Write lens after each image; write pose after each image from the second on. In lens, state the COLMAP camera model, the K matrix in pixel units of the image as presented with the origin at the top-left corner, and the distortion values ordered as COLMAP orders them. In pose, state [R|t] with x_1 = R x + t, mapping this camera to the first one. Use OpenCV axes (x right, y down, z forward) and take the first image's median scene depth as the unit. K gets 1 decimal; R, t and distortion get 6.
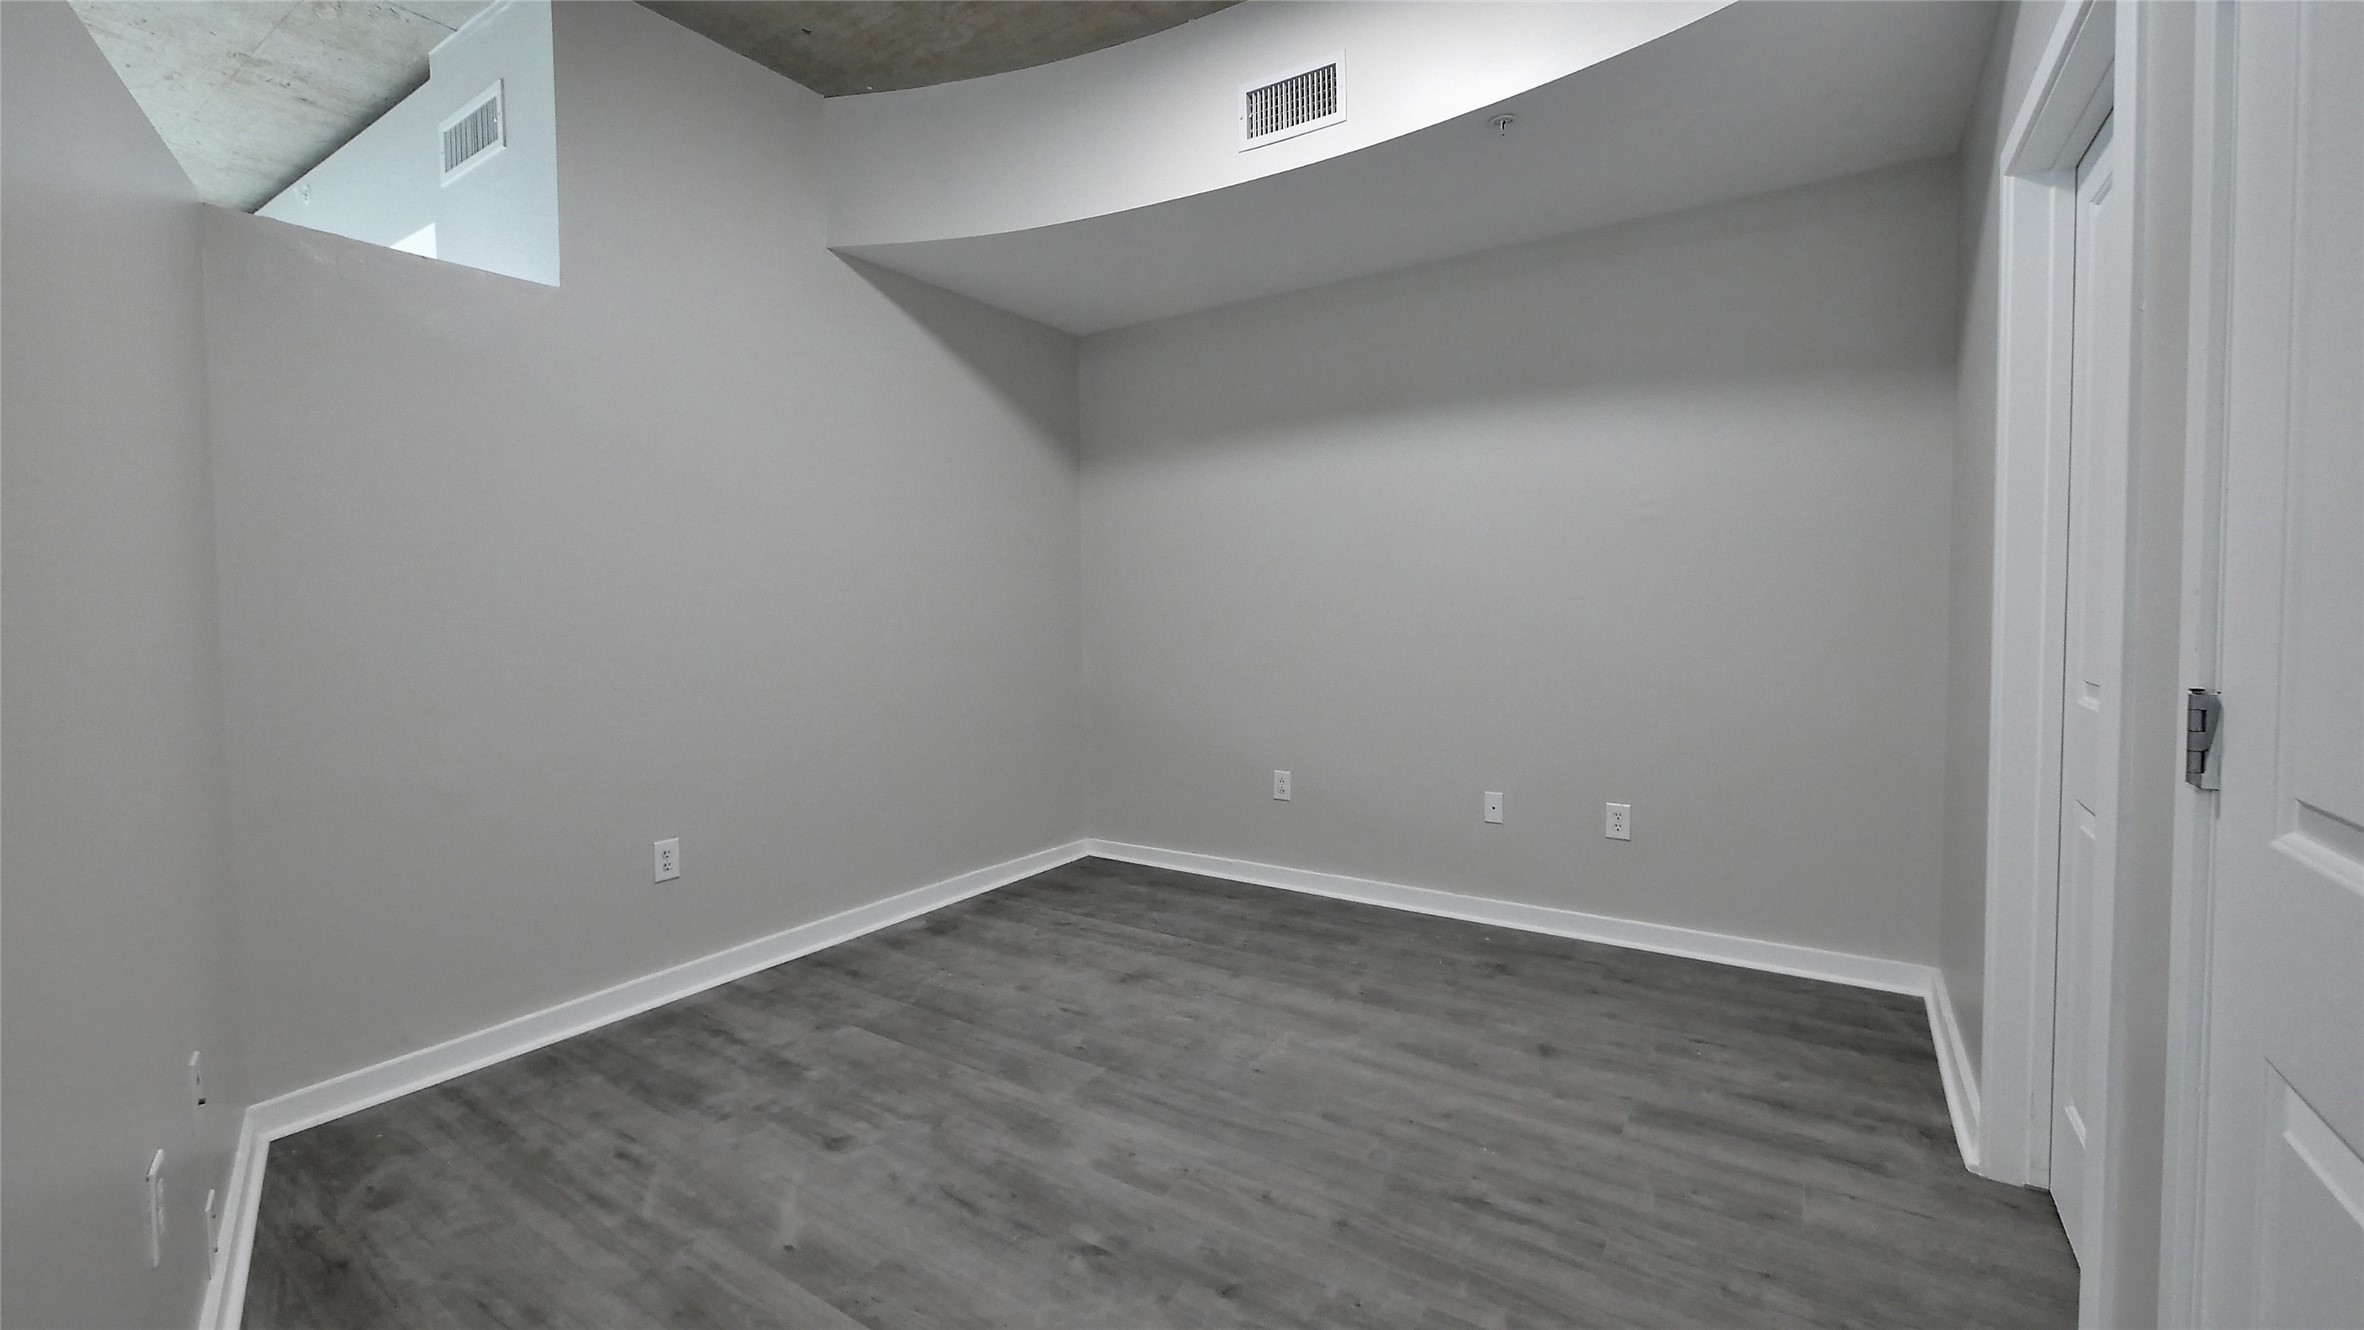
lens RADIAL K [[976.9, 0, 1174.8], [0, 976.9, 662.7], [0, 0, 1]] dist [-0.007592, 0.000828]
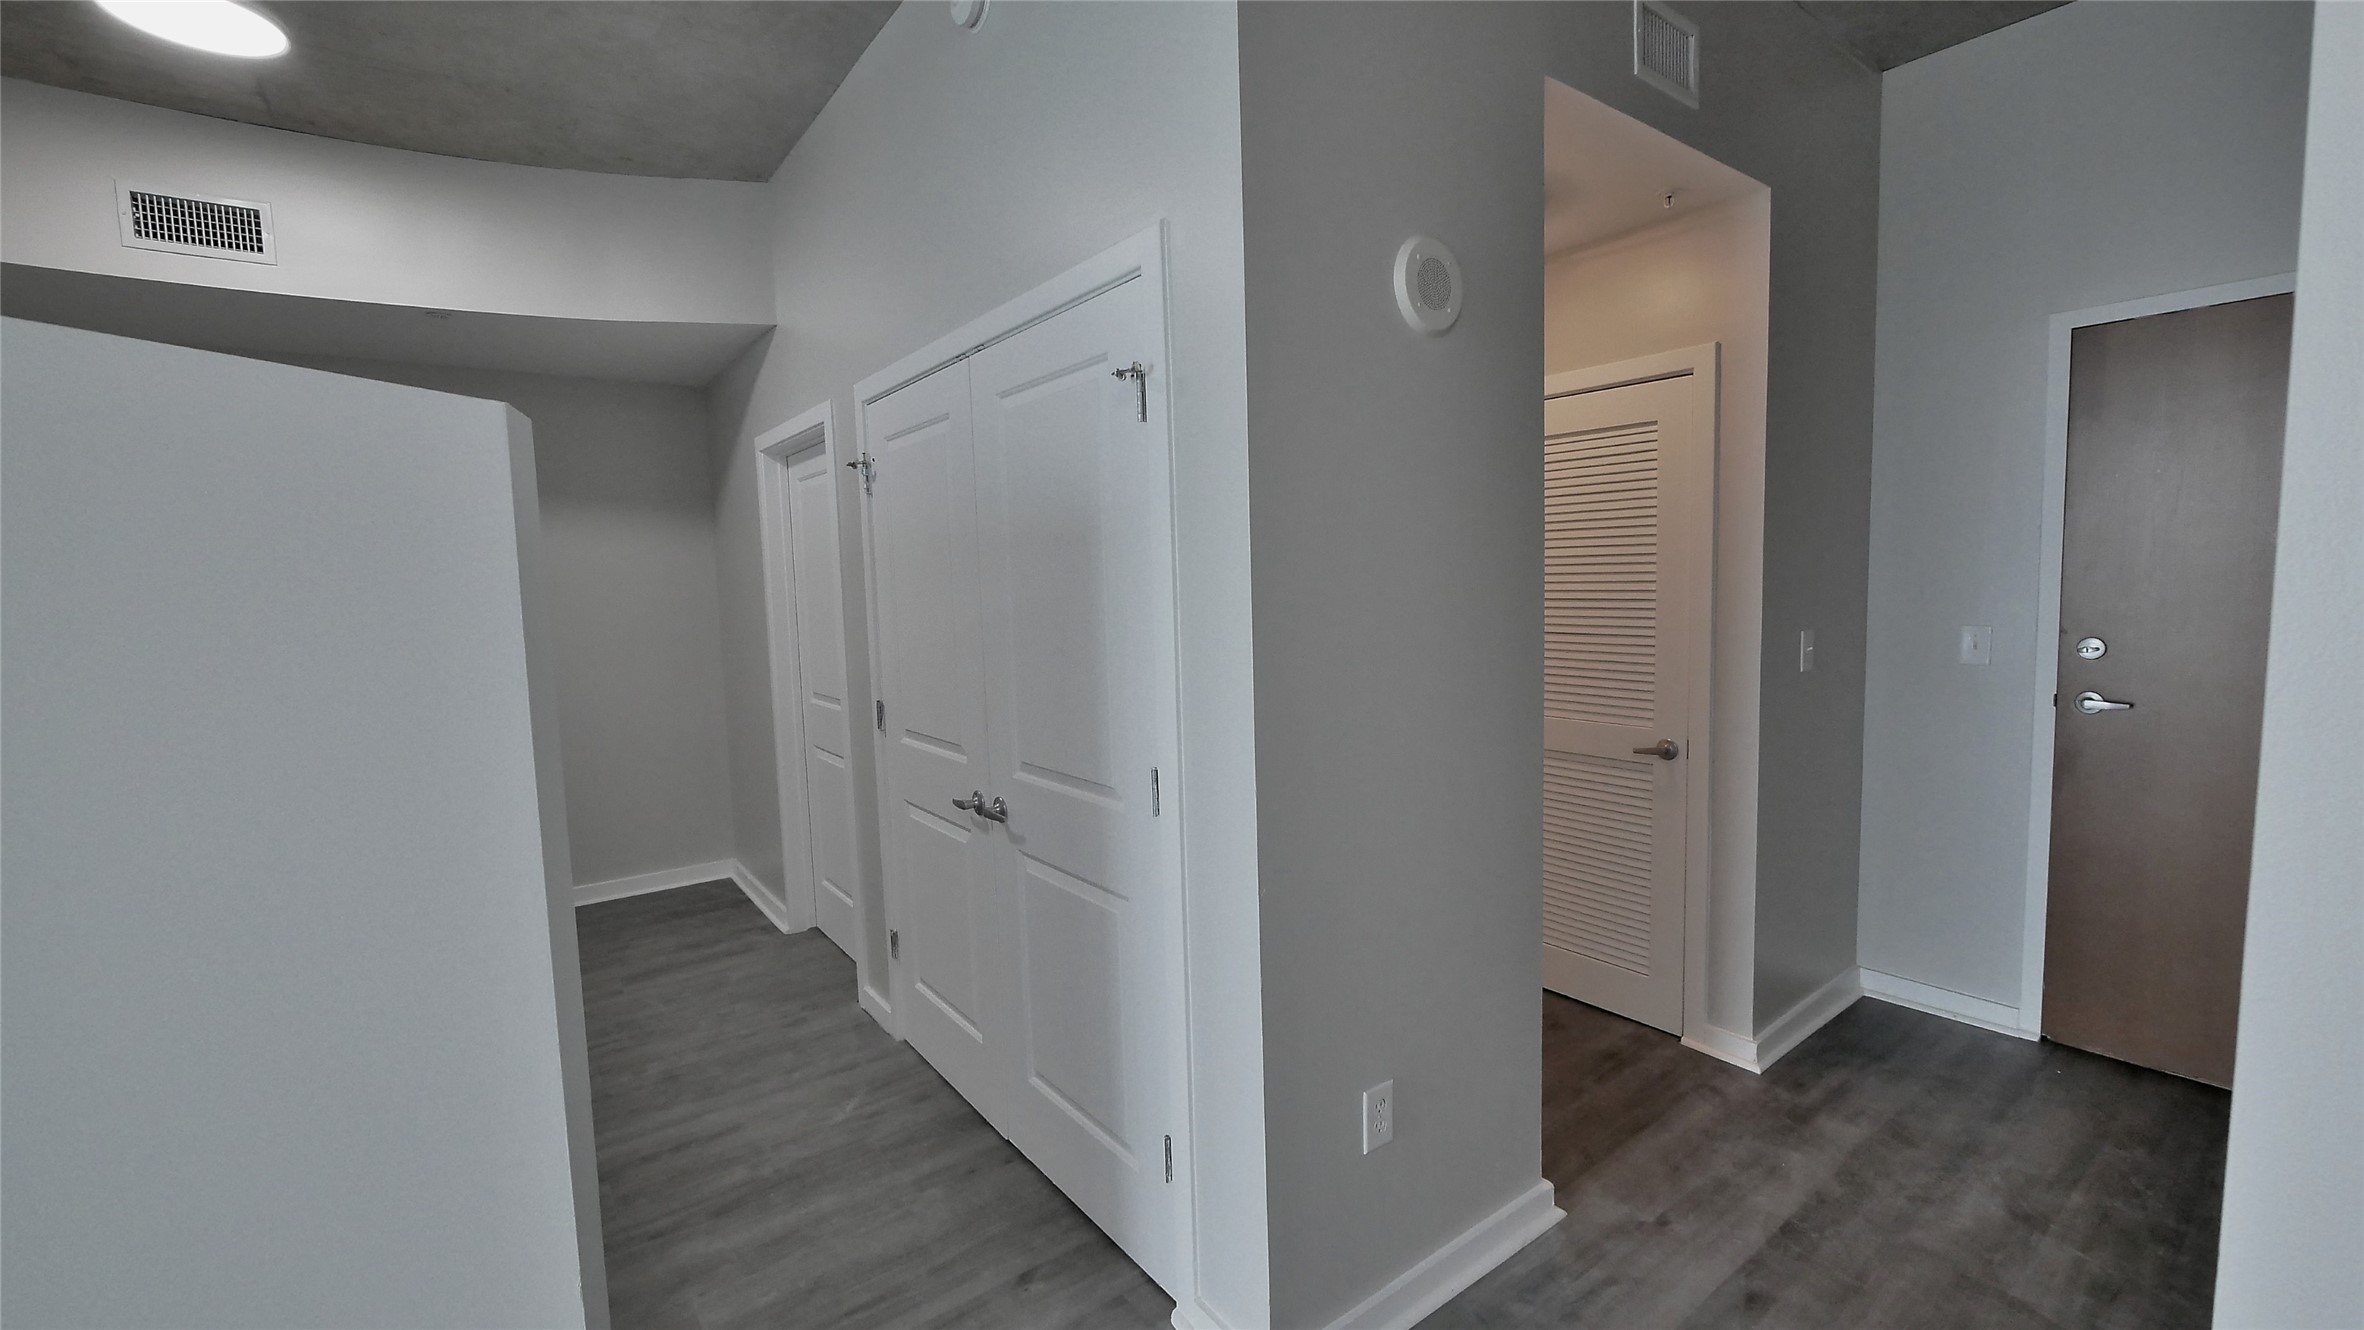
lens RADIAL K [[976.9, 0, 1191.3], [0, 976.9, 663.6], [0, 0, 1]] dist [-0.007592, 0.000828]
pose [[0.328471, -0.073038, 0.941686, -0.740046], [0.074223, 0.995918, 0.051355, -0.081366], [-0.941593, 0.053026, 0.332551, -0.482982]]
